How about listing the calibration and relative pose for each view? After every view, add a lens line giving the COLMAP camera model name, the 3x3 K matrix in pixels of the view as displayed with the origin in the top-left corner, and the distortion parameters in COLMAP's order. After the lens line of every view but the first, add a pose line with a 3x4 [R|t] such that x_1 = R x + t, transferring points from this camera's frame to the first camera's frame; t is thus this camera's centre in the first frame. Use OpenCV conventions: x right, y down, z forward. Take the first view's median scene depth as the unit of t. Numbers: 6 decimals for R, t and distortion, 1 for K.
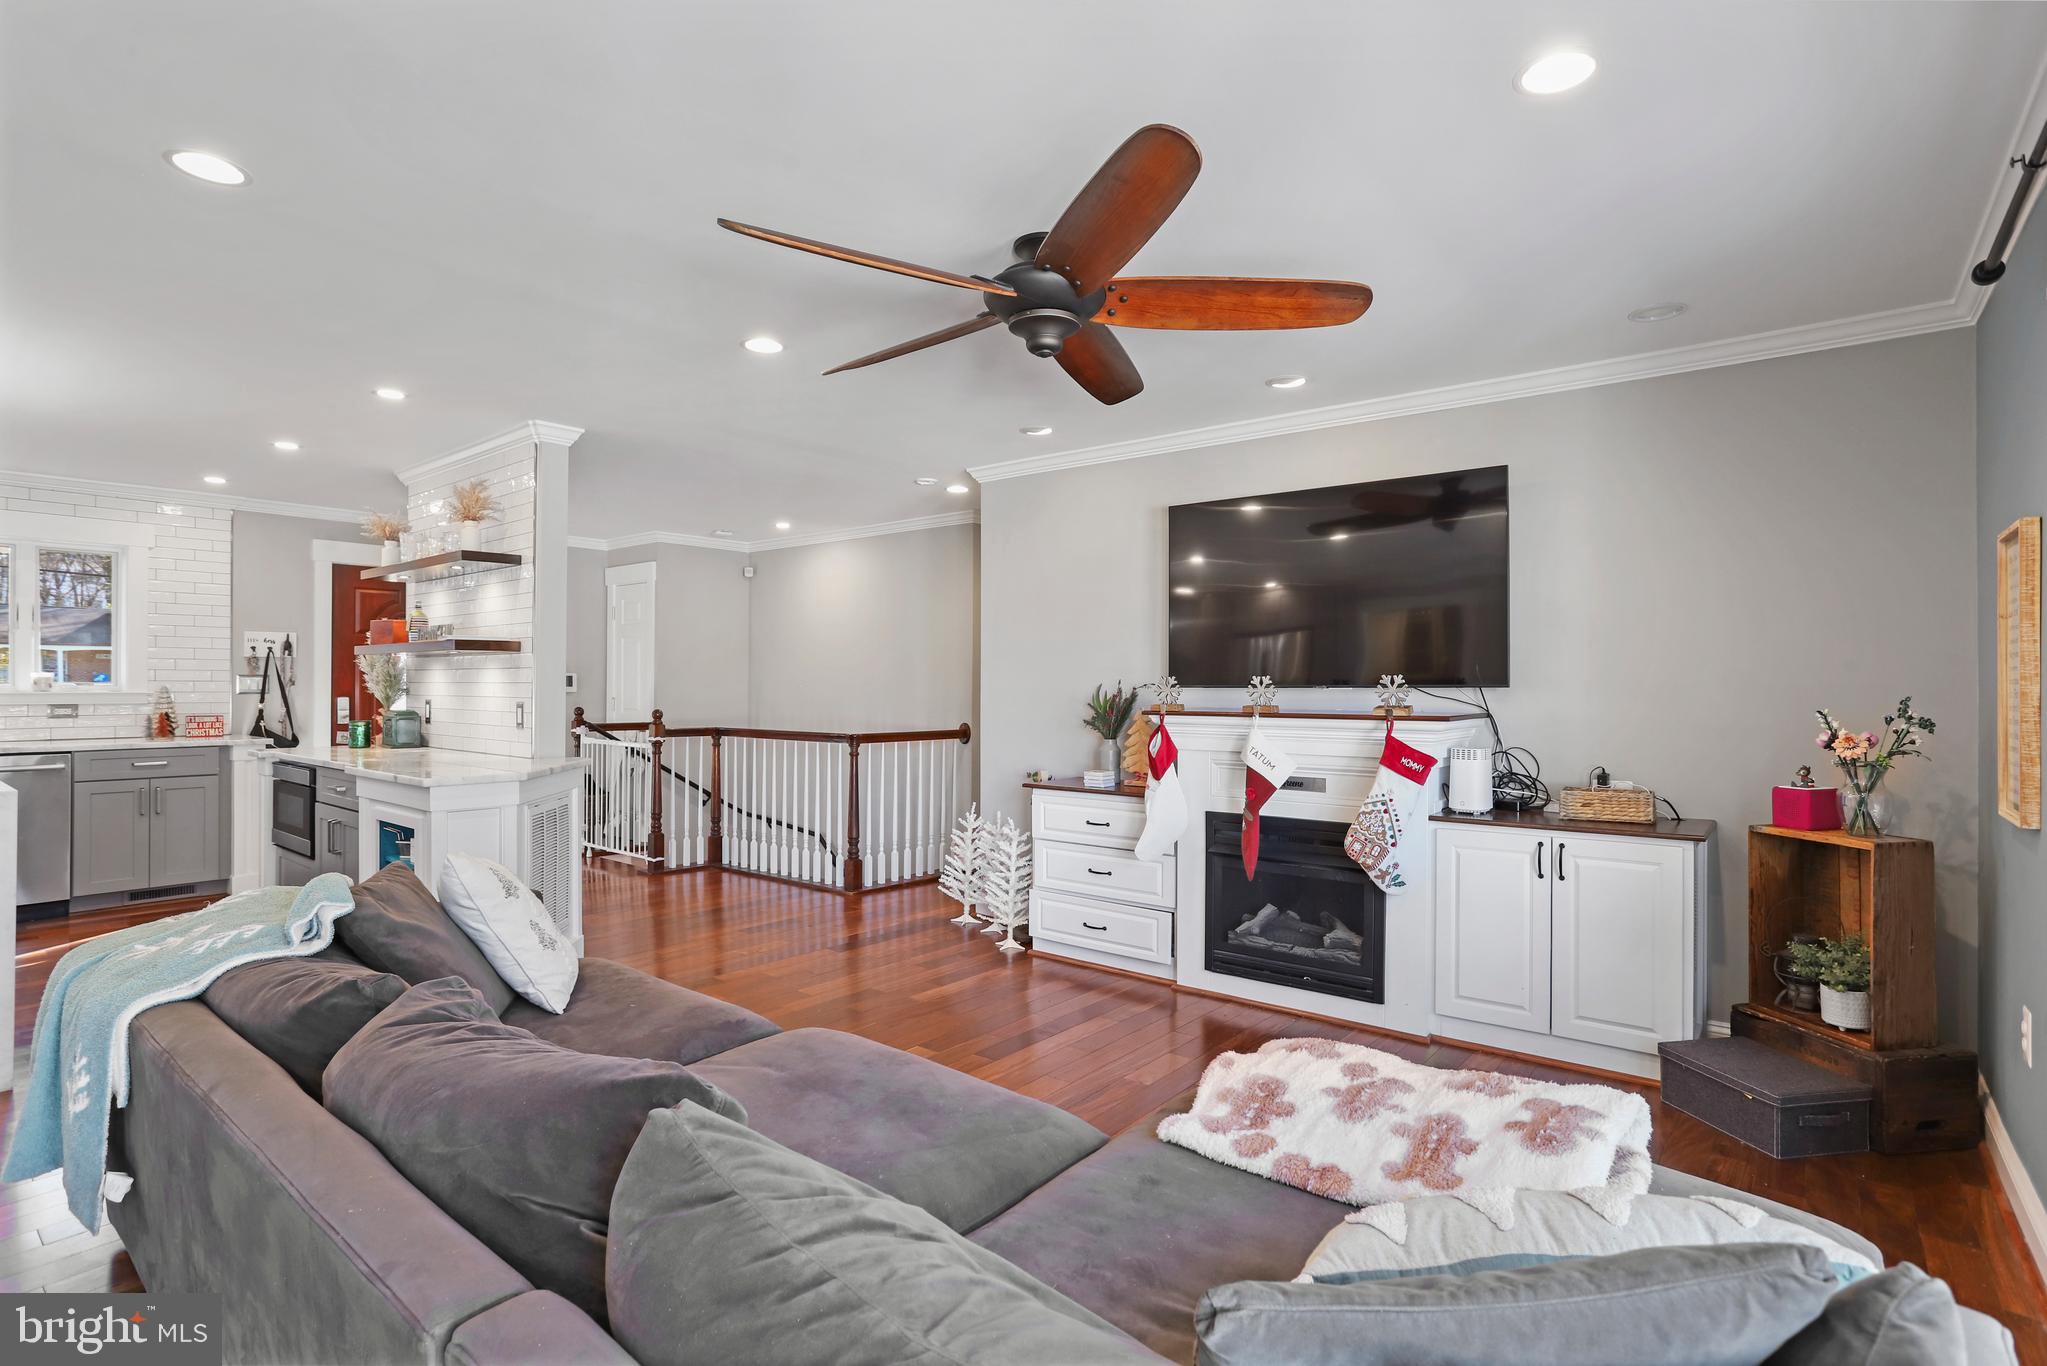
lens RADIAL K [[996.3, 0, 1031.0], [0, 996.3, 683.2], [0, 0, 1]] dist [-0.064470, 0.038785]
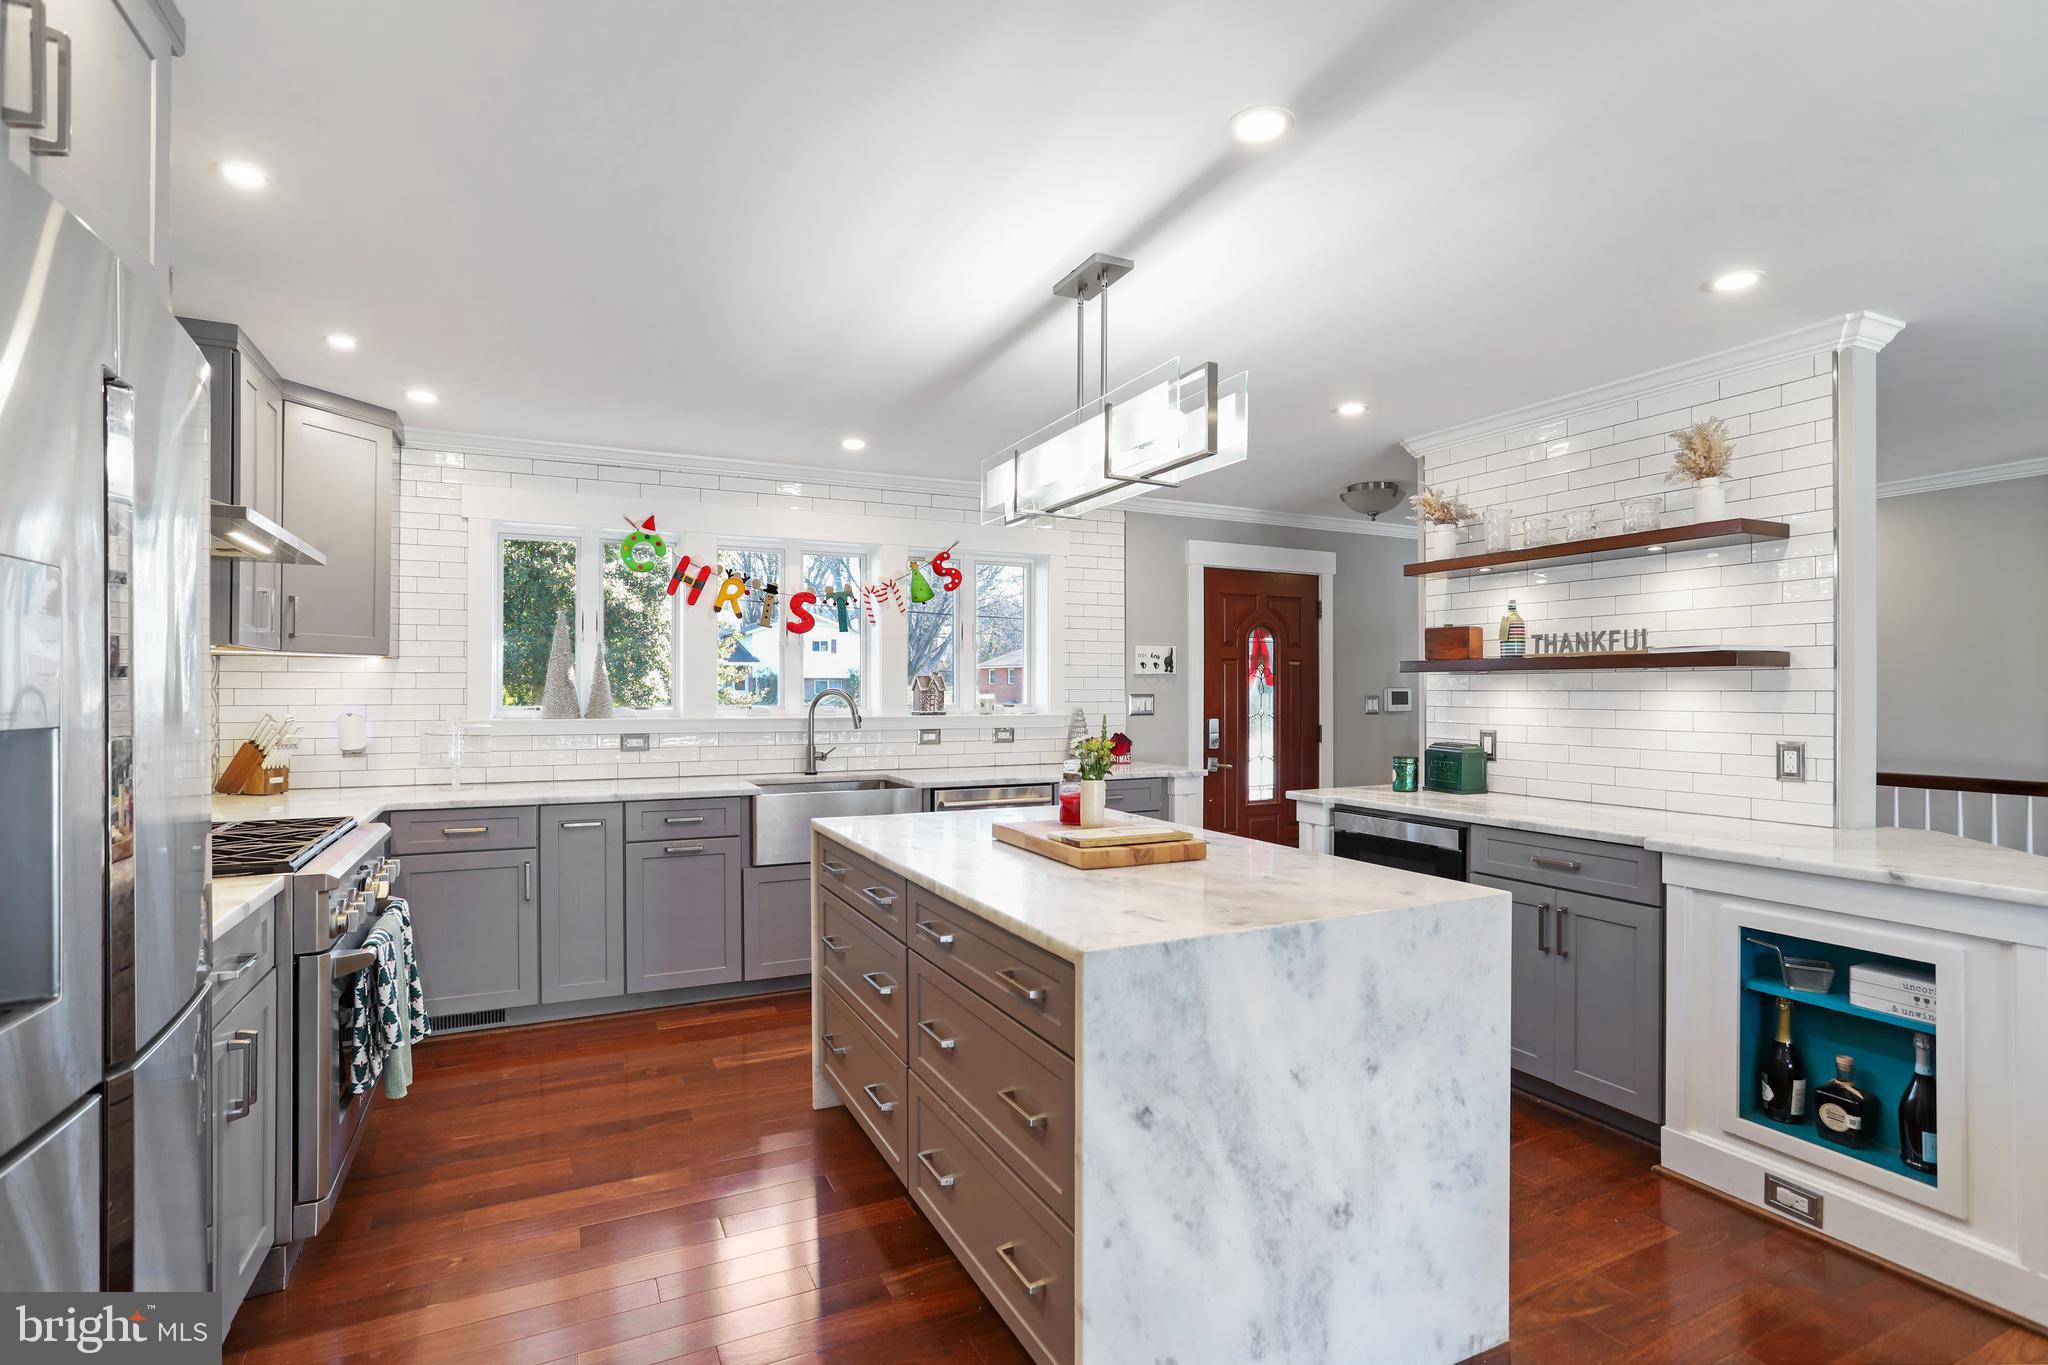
lens RADIAL K [[996.8, 0, 1031.5], [0, 996.8, 682.7], [0, 0, 1]] dist [-0.064470, 0.038785]
pose [[0.906993, -0.007041, -0.421086, -0.563658], [0.005015, 0.999970, -0.005919, -0.015794], [0.421115, 0.003257, 0.907001, 0.138562]]
